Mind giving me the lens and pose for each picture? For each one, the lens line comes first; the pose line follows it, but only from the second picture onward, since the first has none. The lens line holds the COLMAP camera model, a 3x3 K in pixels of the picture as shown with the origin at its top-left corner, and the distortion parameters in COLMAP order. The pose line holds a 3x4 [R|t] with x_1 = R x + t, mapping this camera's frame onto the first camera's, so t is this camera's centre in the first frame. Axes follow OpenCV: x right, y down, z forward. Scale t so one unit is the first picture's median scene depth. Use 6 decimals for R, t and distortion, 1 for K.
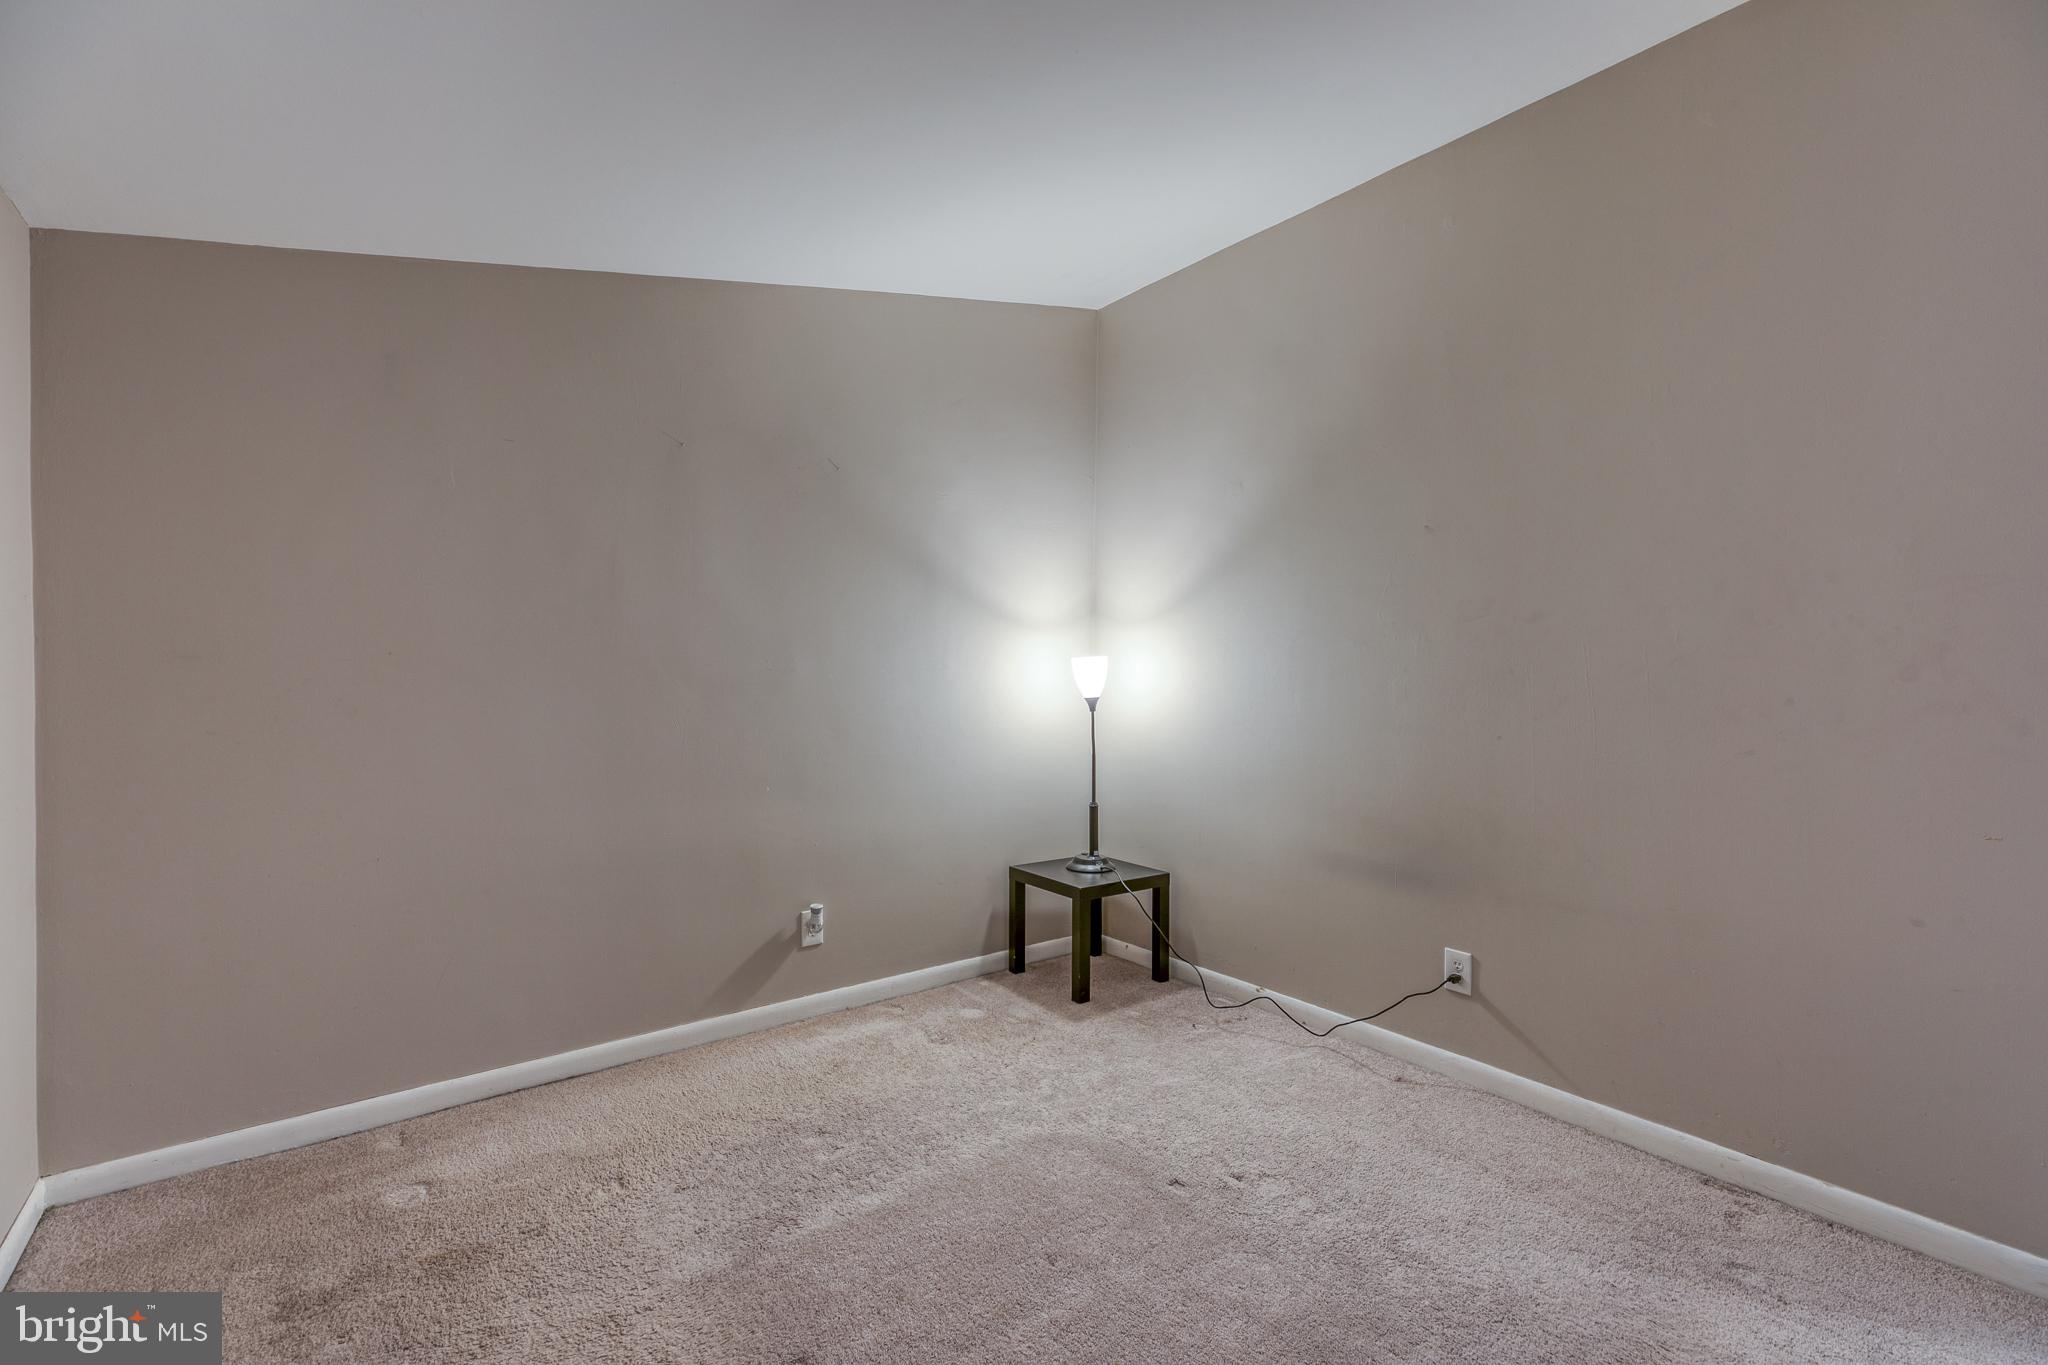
lens RADIAL K [[927.8, 0, 1009.8], [0, 927.8, 683.3], [0, 0, 1]] dist [0.013585, -0.000085]
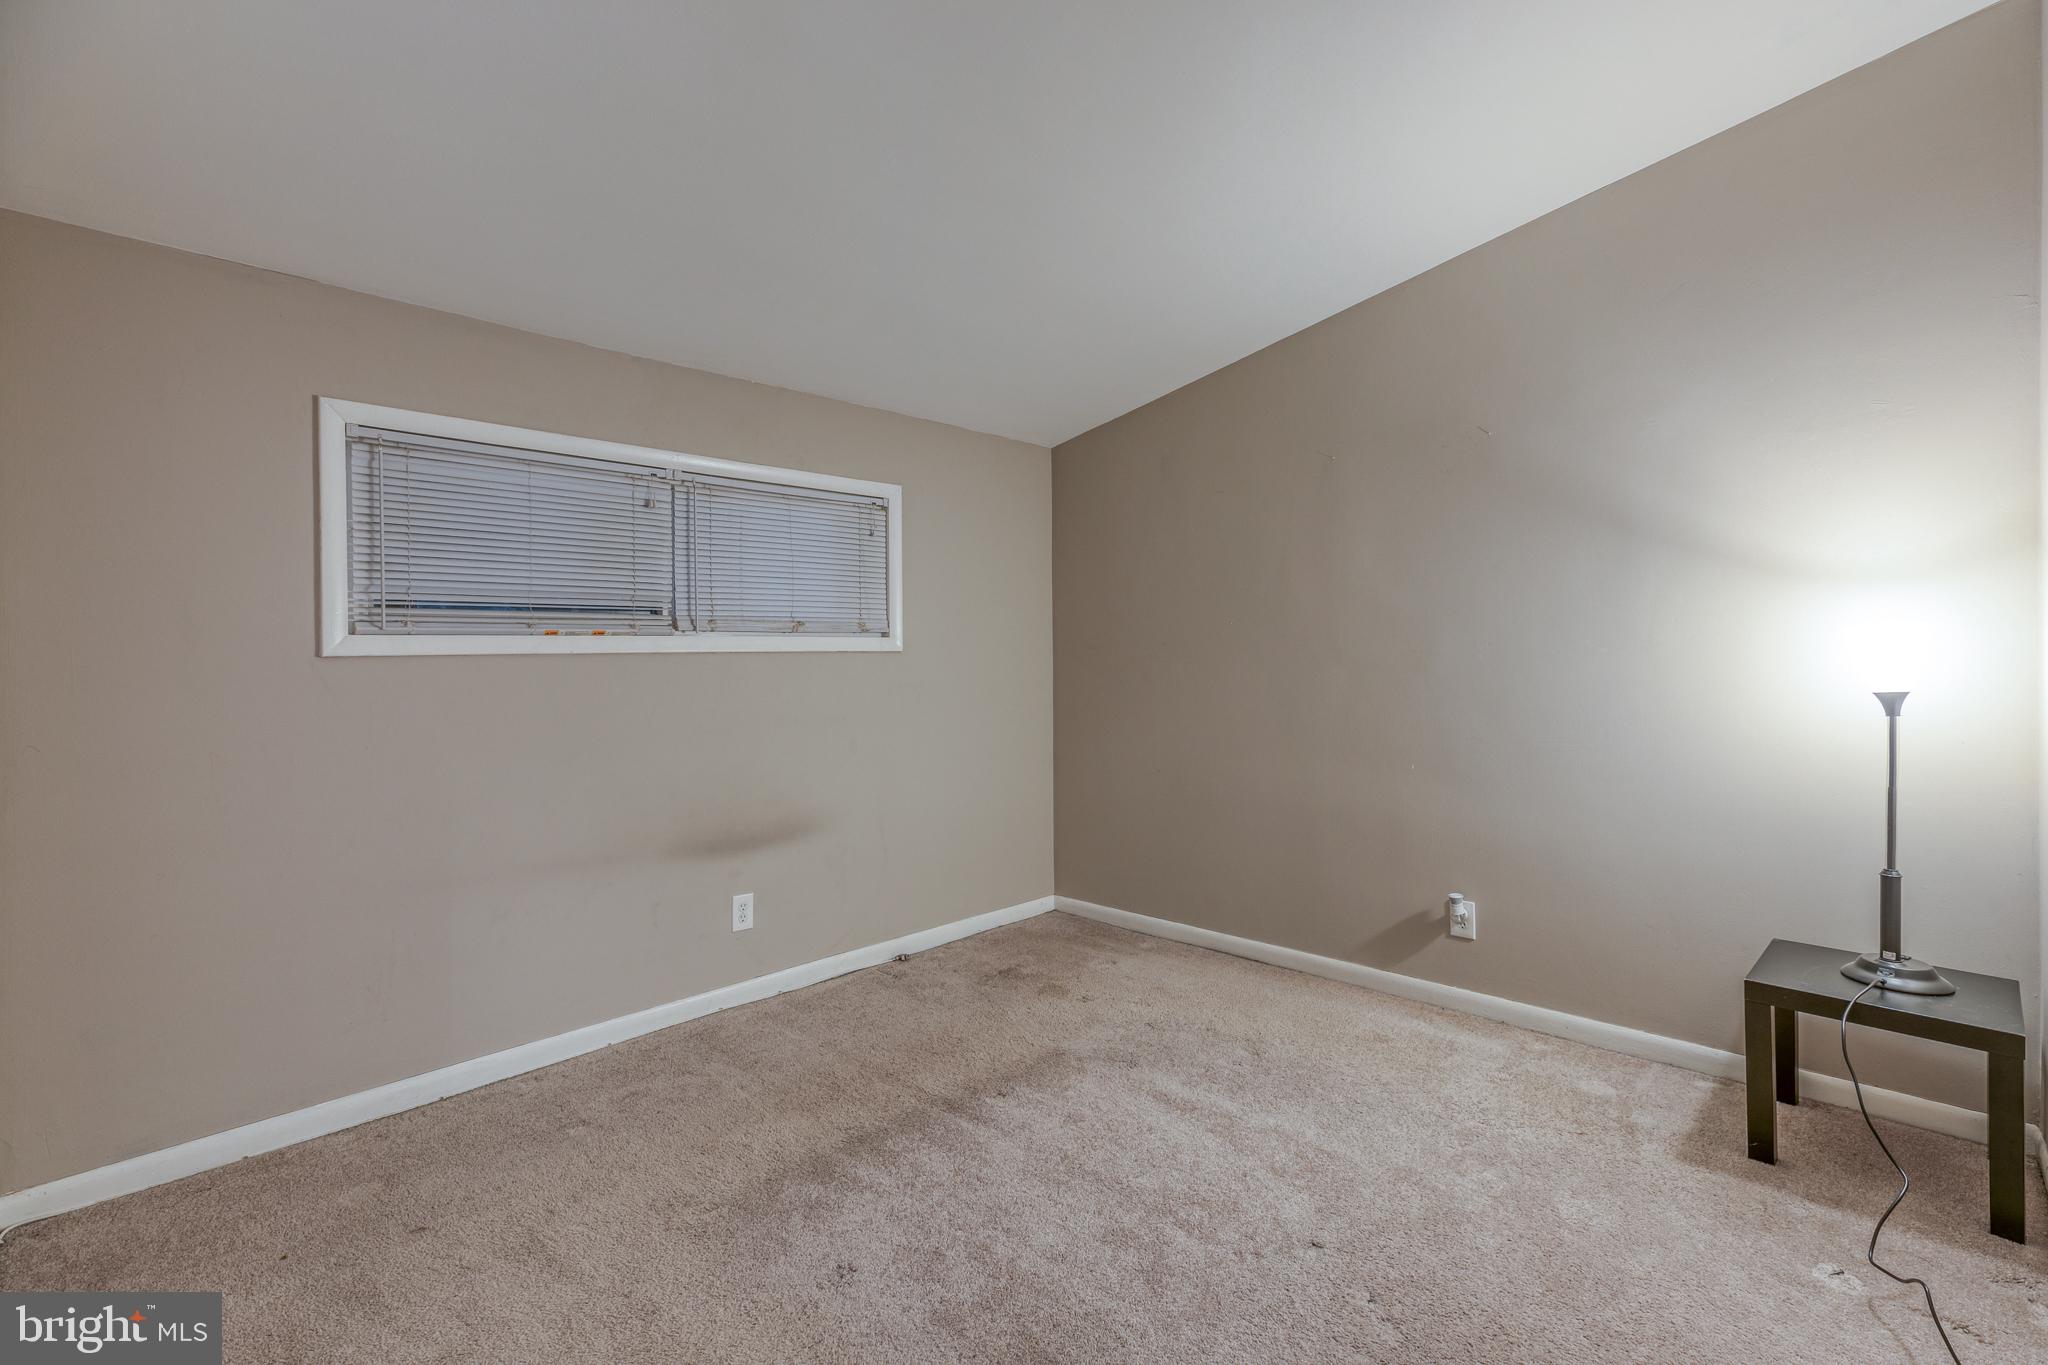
lens RADIAL K [[927.8, 0, 1017.6], [0, 927.8, 673.4], [0, 0, 1]] dist [0.013585, -0.000085]
pose [[0.141595, 0.017037, -0.989778, 0.719654], [-0.002783, 0.999855, 0.016812, -0.005893], [0.989921, 0.000374, 0.141622, 0.439582]]
